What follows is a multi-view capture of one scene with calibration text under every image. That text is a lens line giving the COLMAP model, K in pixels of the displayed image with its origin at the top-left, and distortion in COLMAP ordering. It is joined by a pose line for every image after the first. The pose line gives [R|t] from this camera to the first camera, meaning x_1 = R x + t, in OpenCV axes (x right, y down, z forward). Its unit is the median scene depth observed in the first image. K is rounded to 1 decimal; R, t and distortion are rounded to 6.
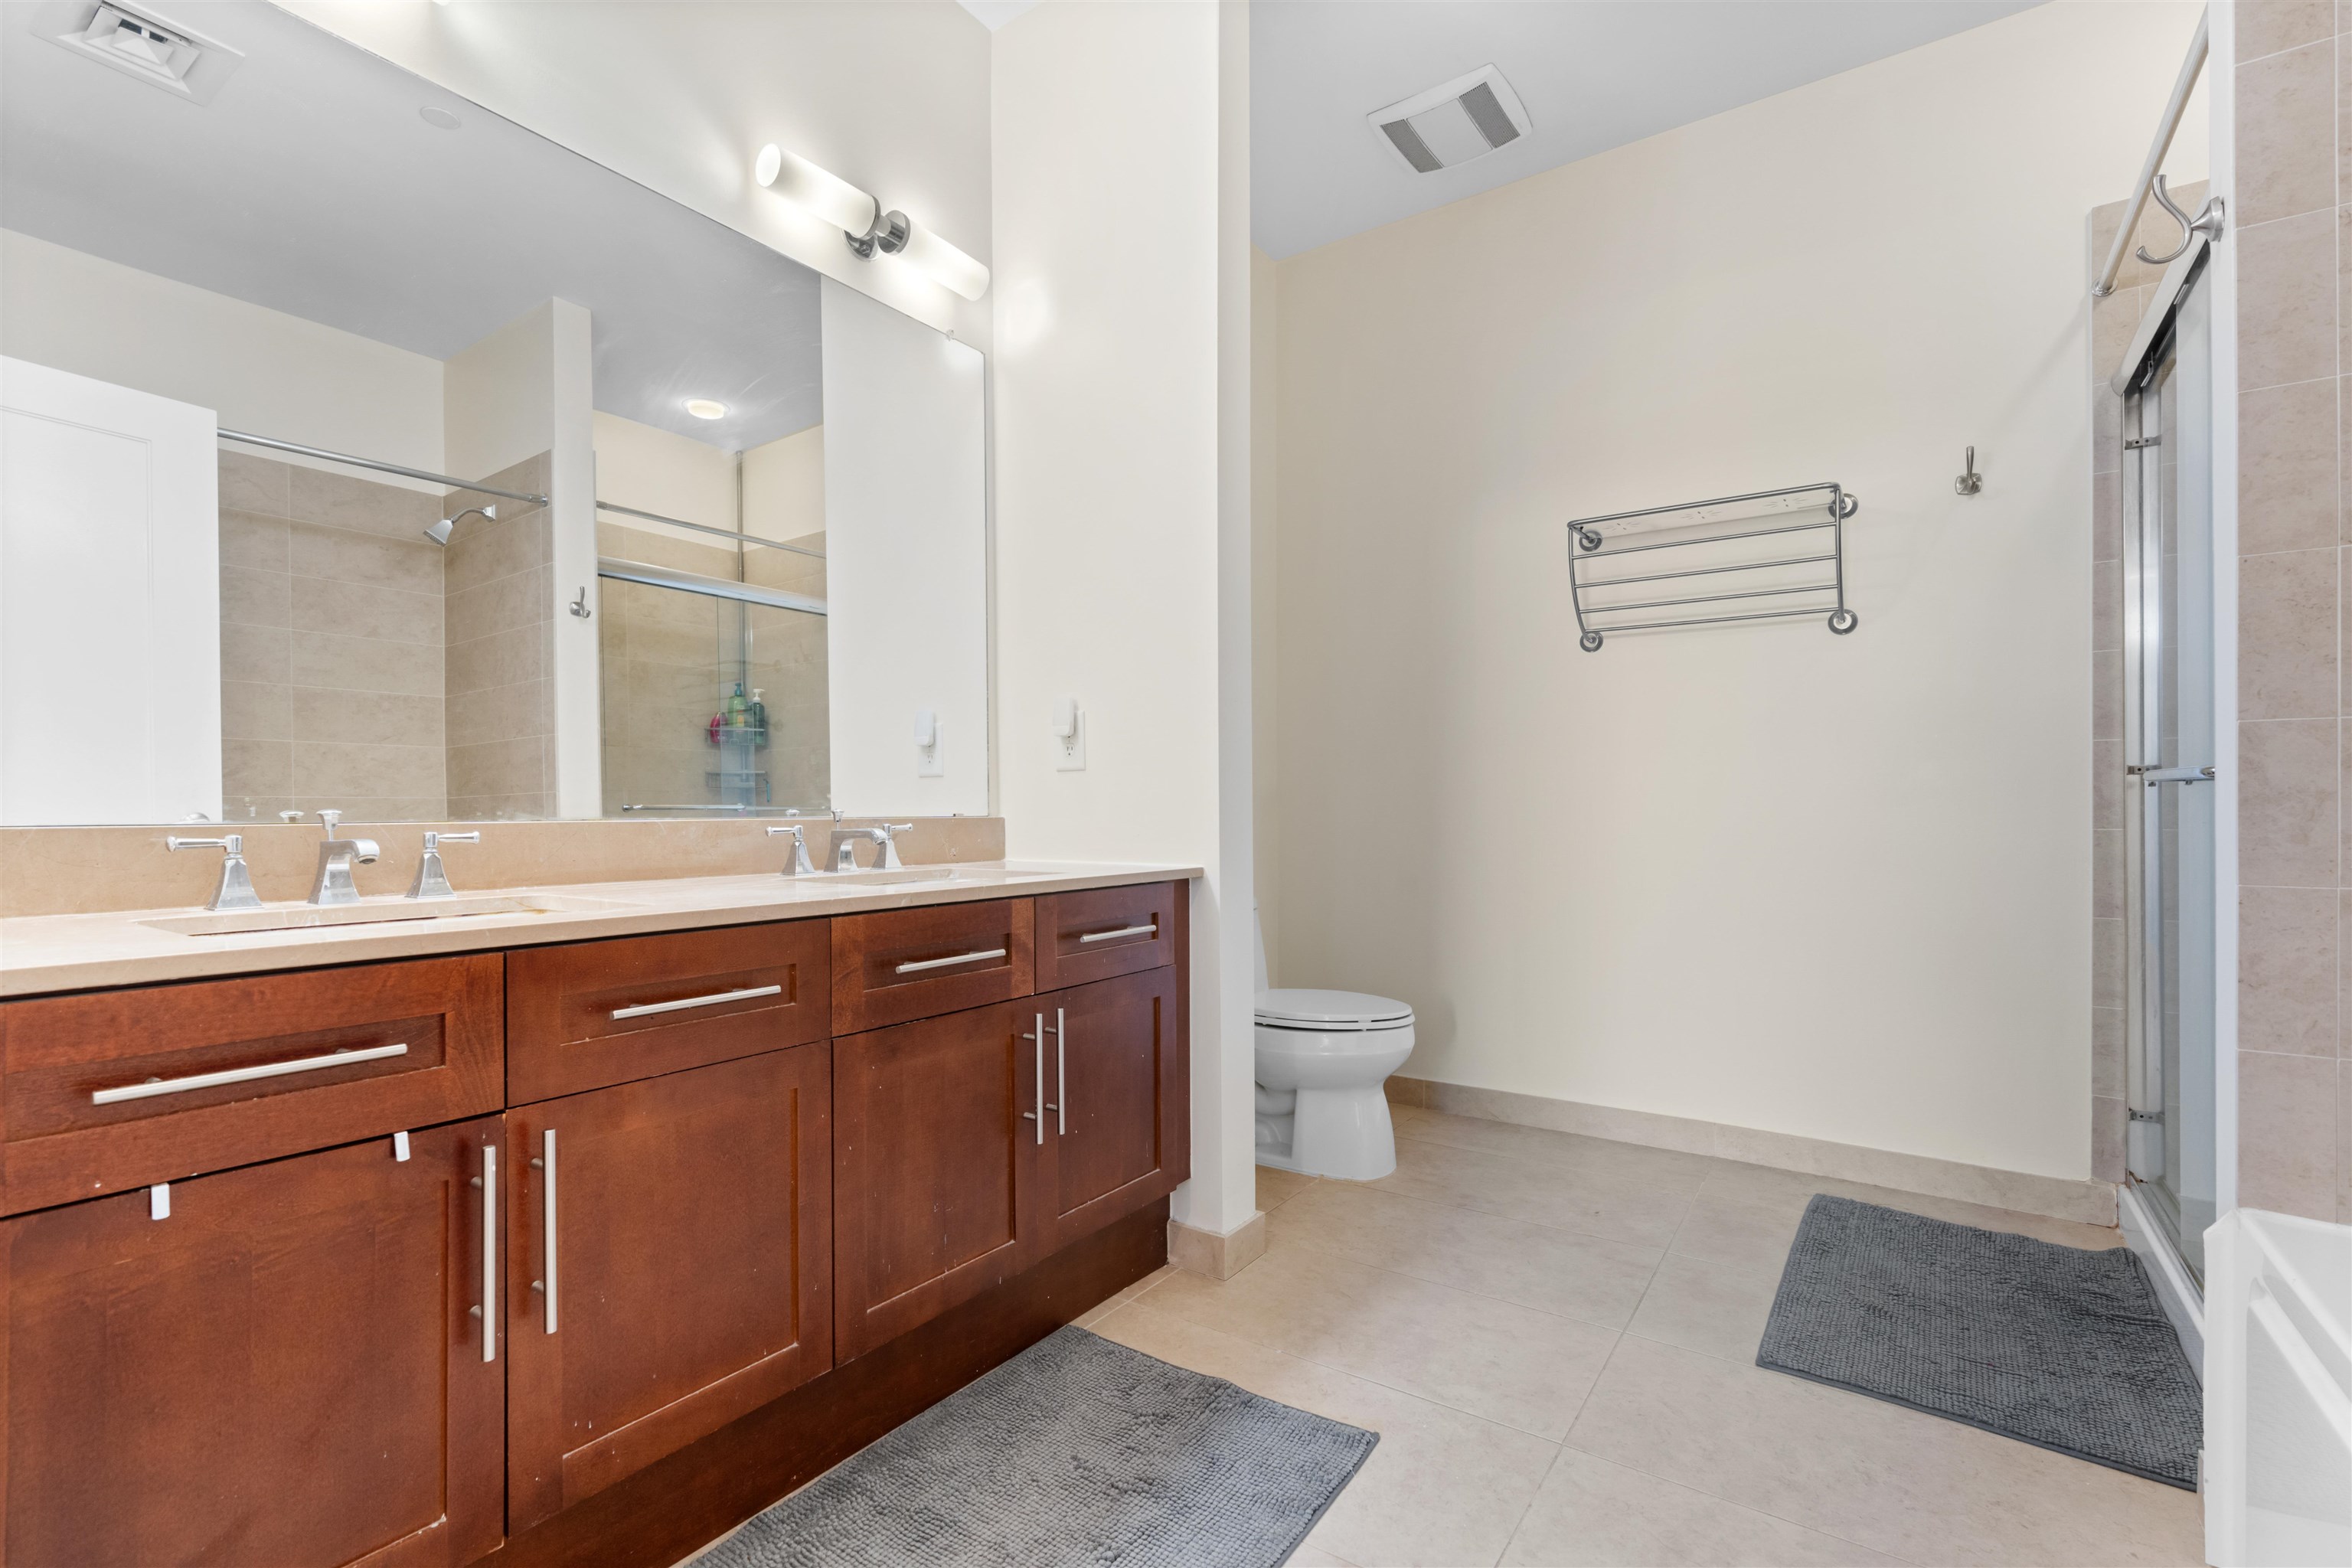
lens RADIAL K [[1062.6, 0, 1169.4], [0, 1062.6, 784.3], [0, 0, 1]] dist [-0.005378, 0.001835]
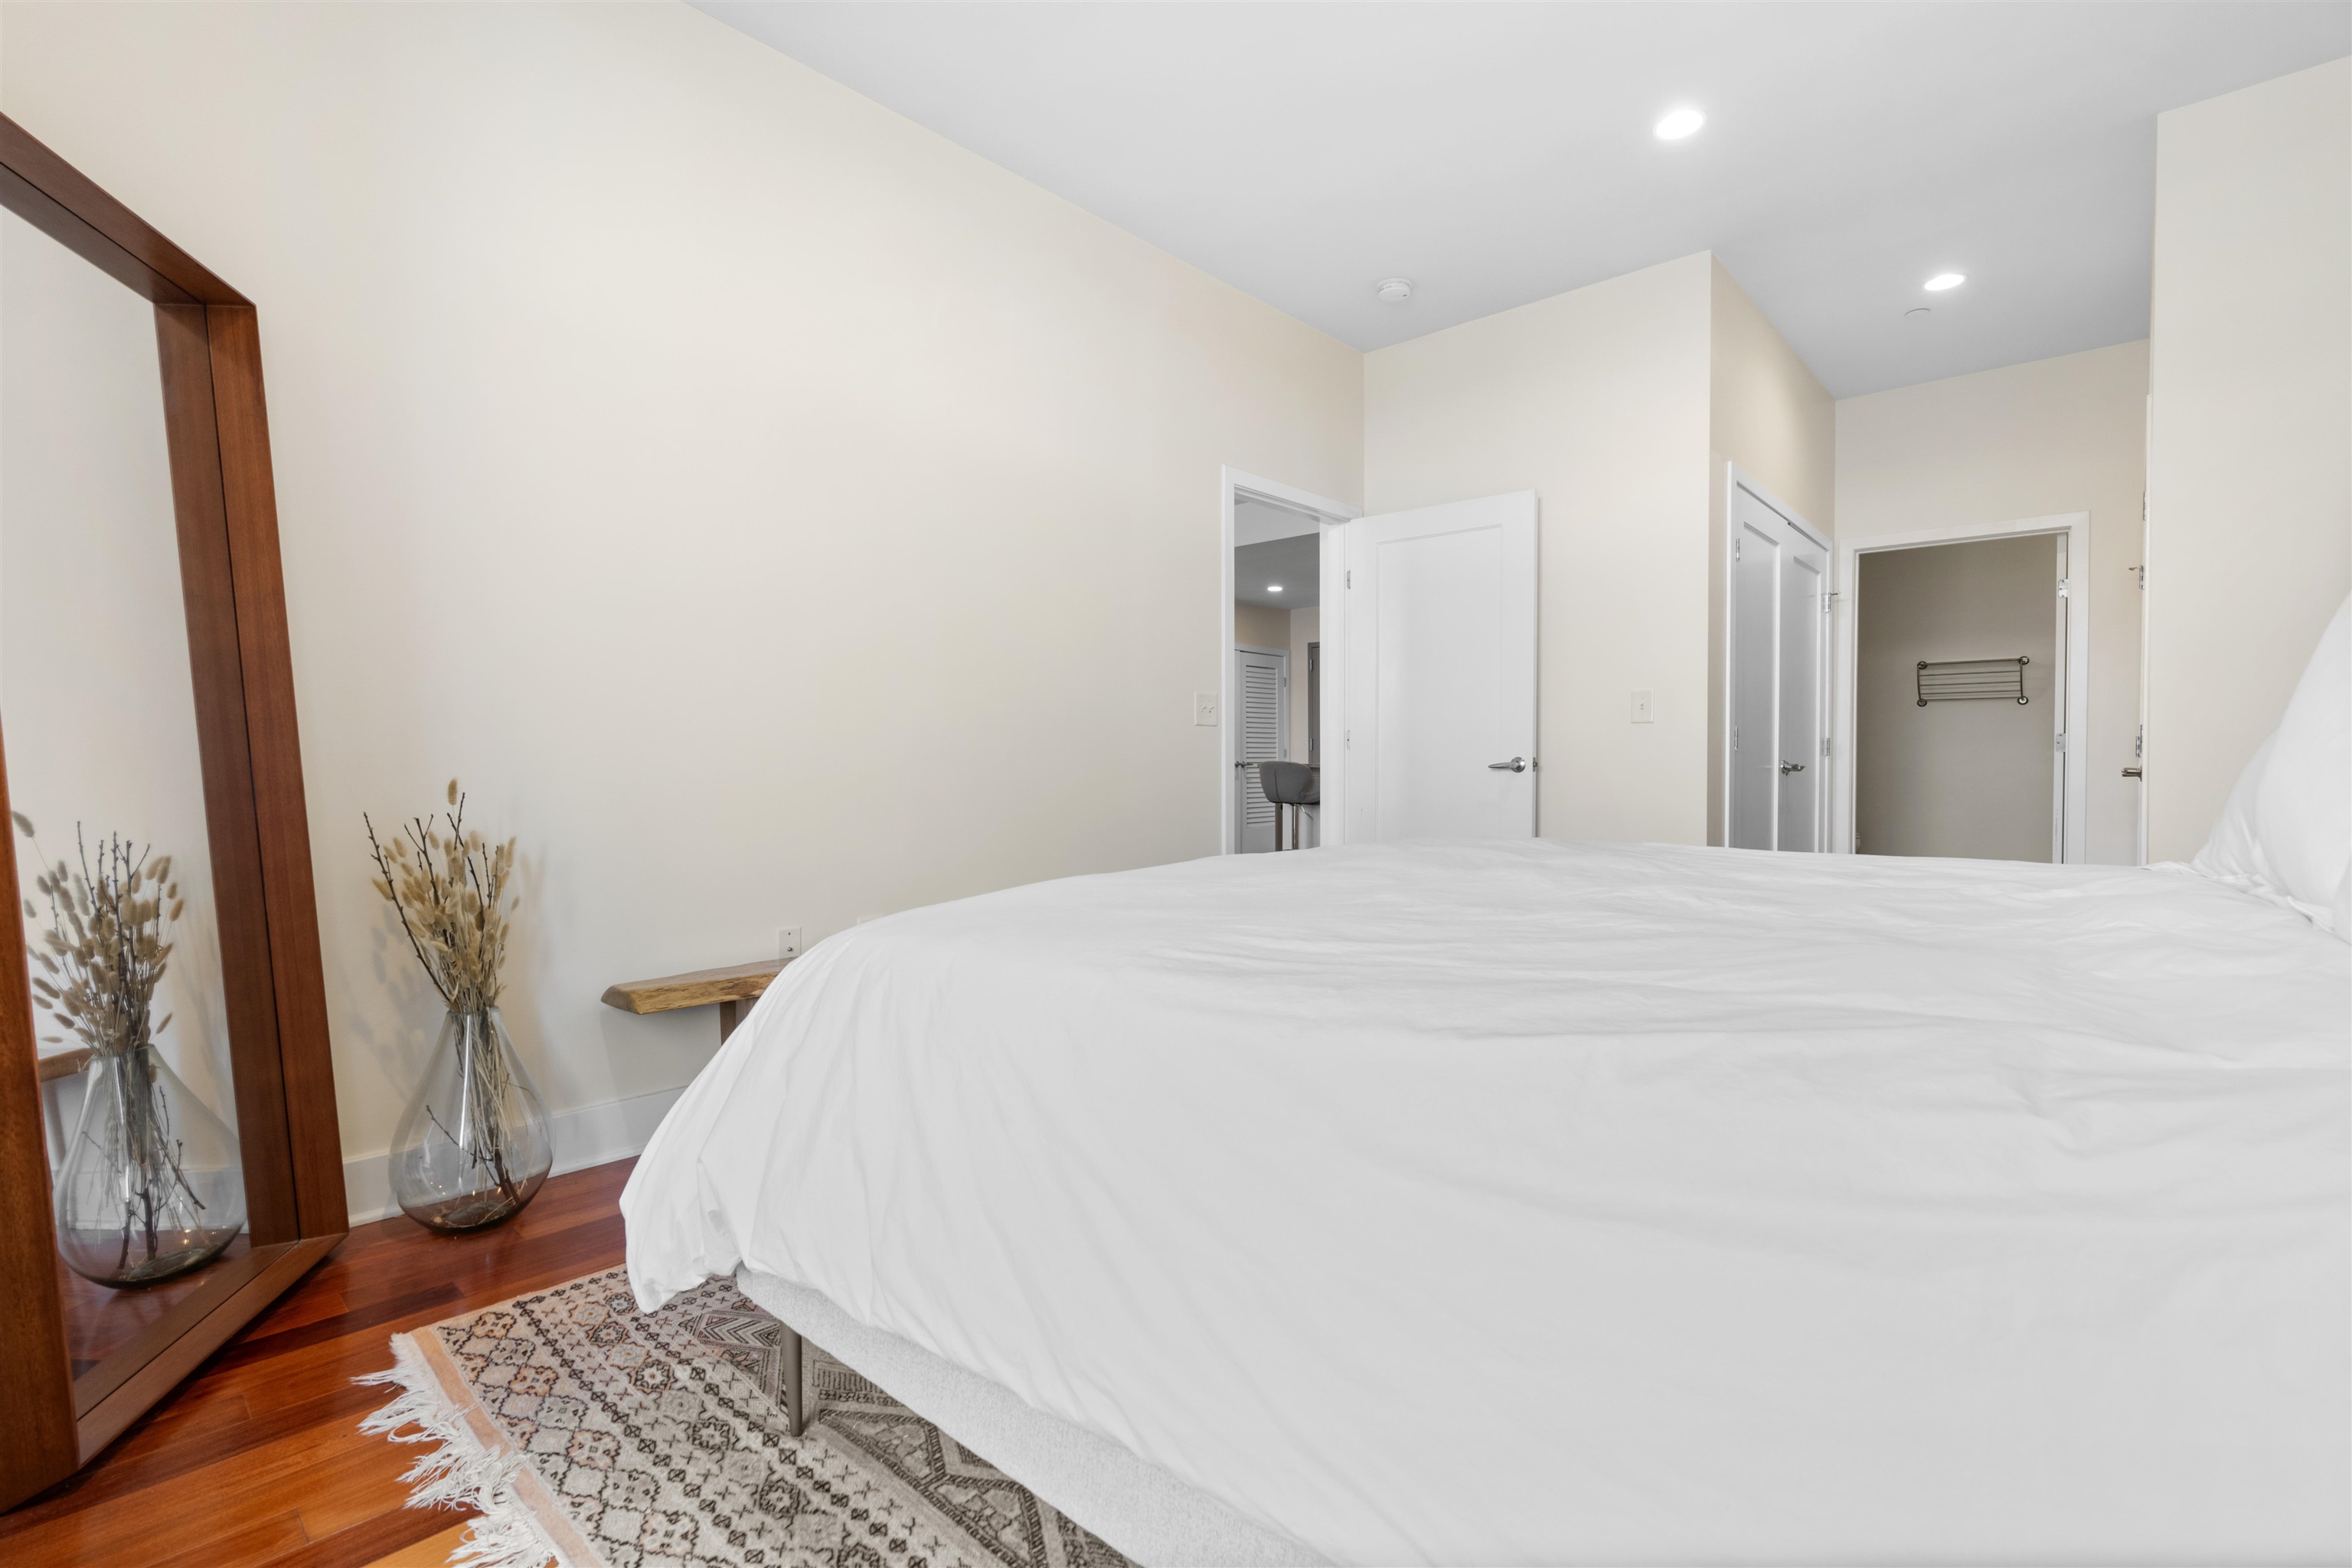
lens RADIAL K [[1068.6, 0, 1161.7], [0, 1068.6, 773.1], [0, 0, 1]] dist [-0.002269, 0.000799]
pose [[0.992594, 0.002031, -0.121463, -1.329427], [0.001344, 0.999615, 0.027700, -0.037544], [0.121473, -0.027658, 0.992209, -2.159406]]
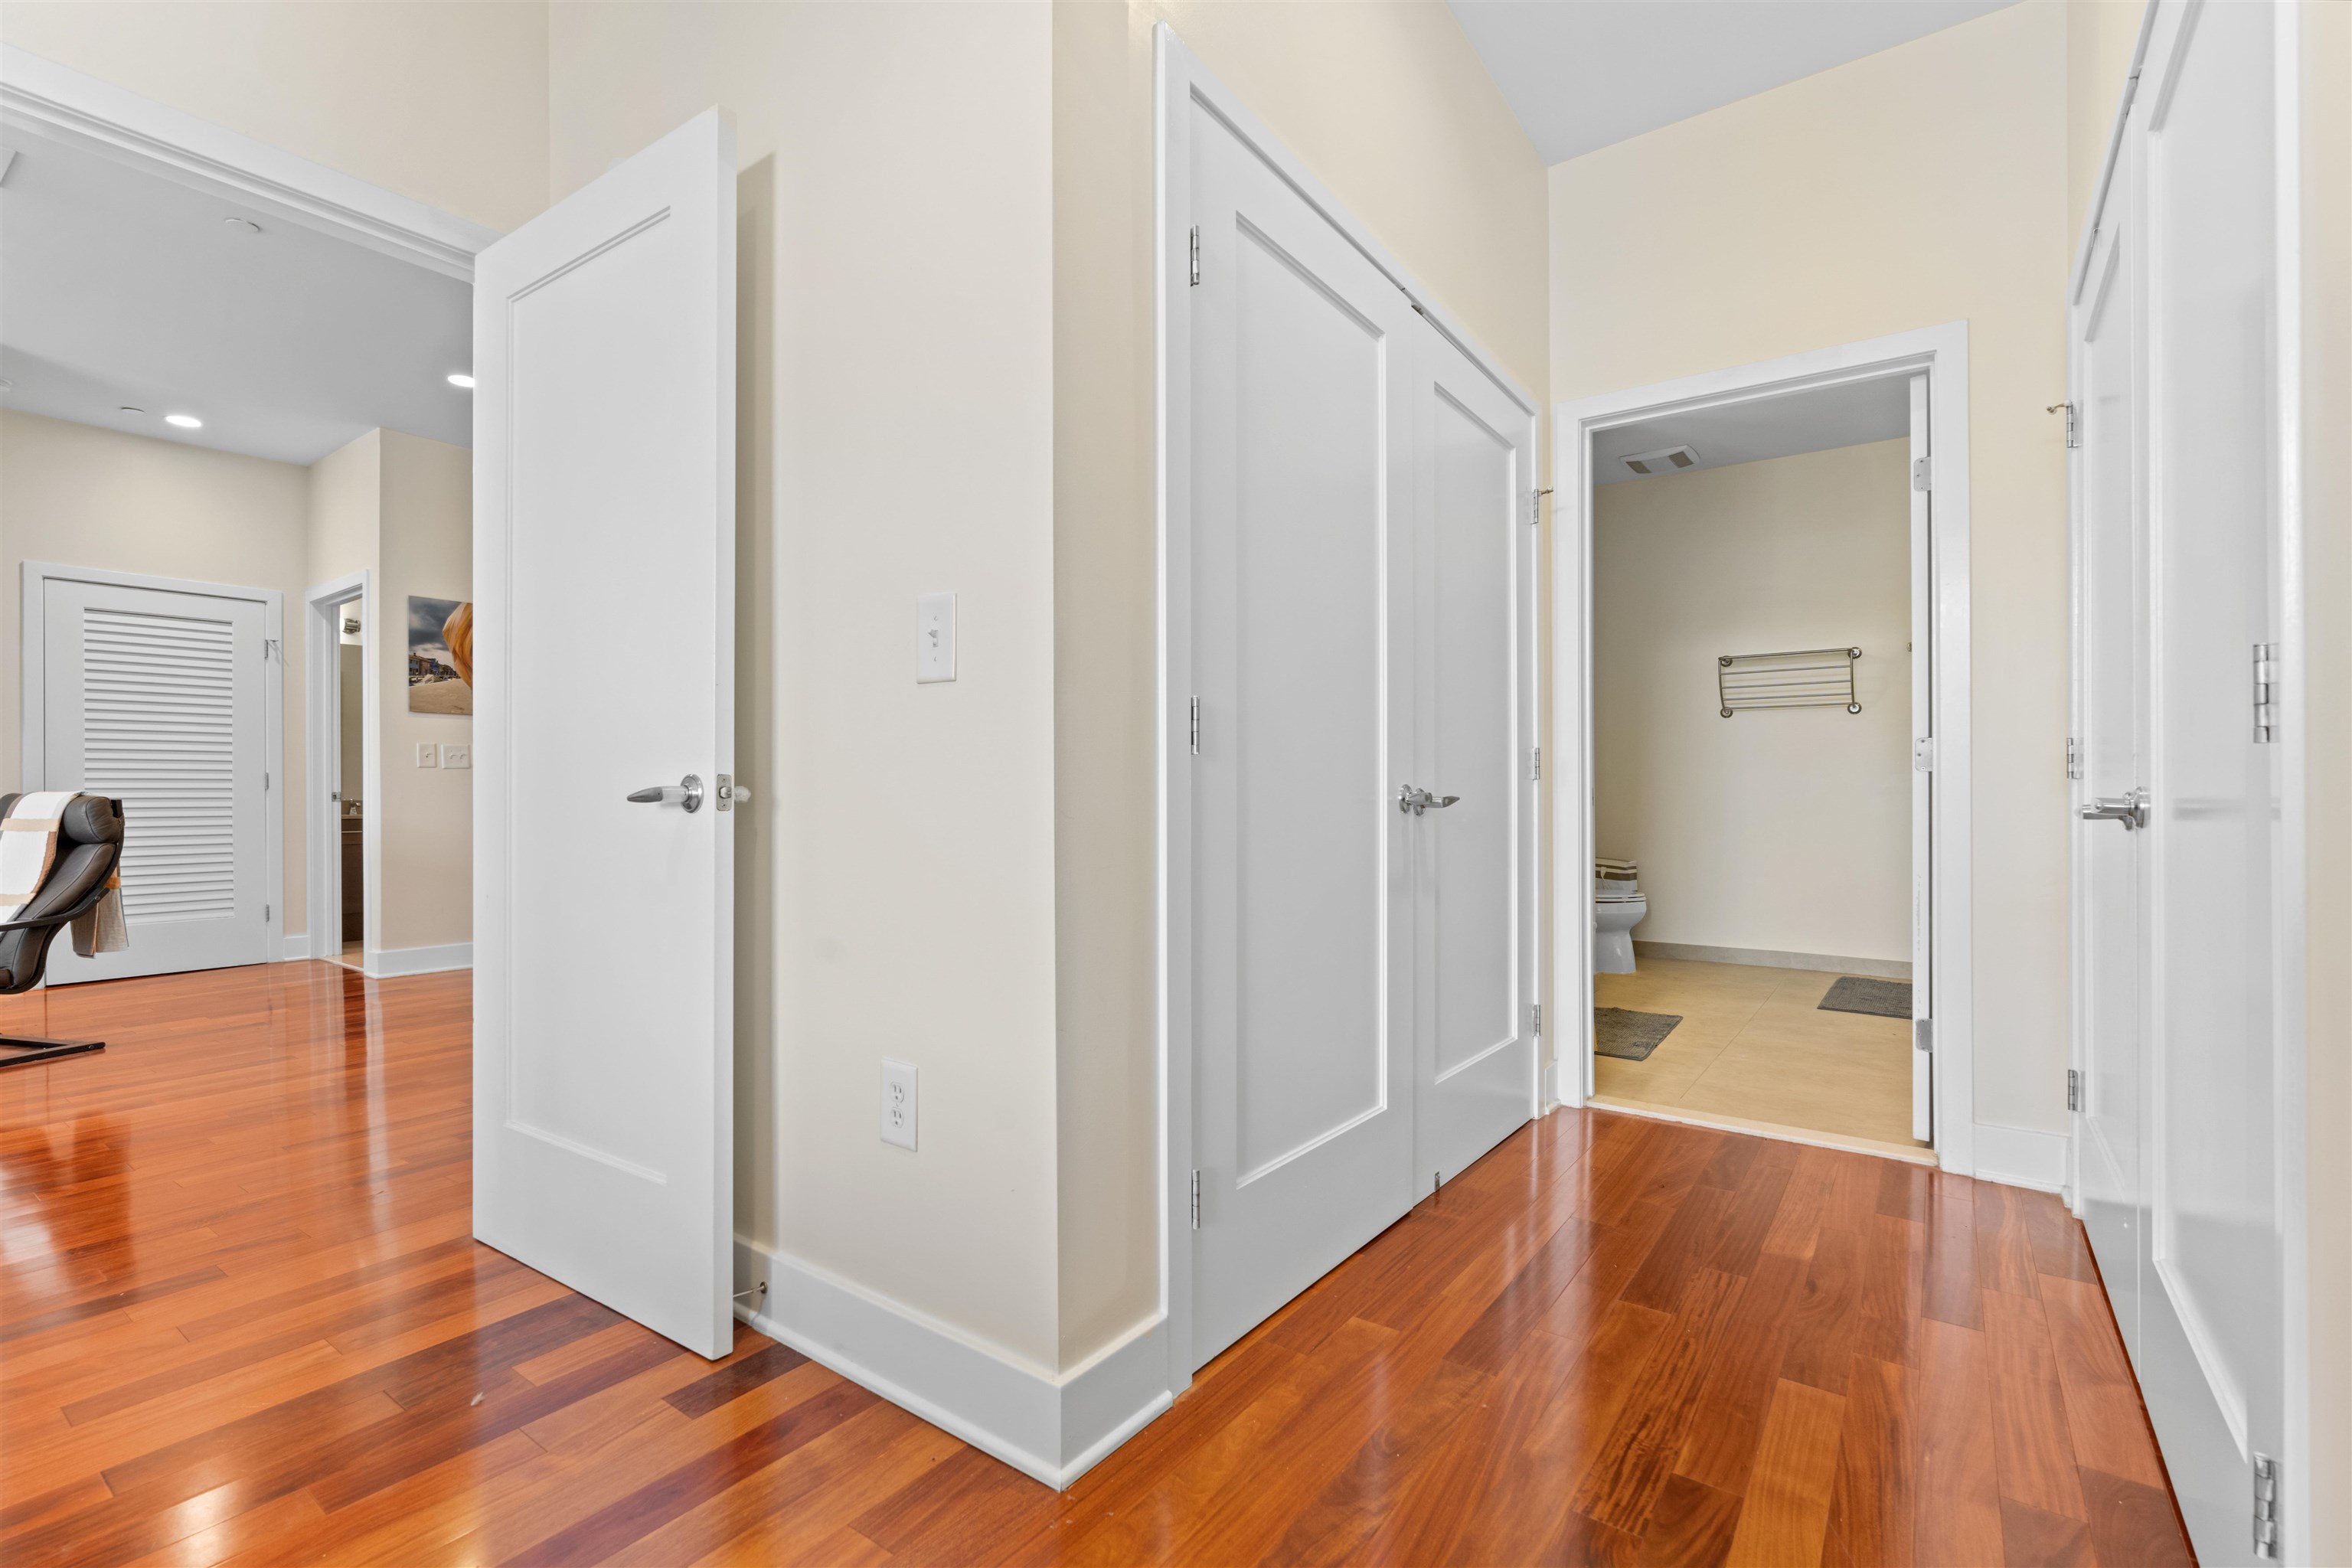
lens RADIAL K [[1062.6, 0, 1169.4], [0, 1062.6, 784.3], [0, 0, 1]] dist [-0.005378, 0.001835]
pose [[0.999904, -0.001693, -0.013788, -0.680365], [0.001738, 0.999993, 0.003286, -0.010983], [0.013782, -0.003310, 0.999900, -1.100141]]
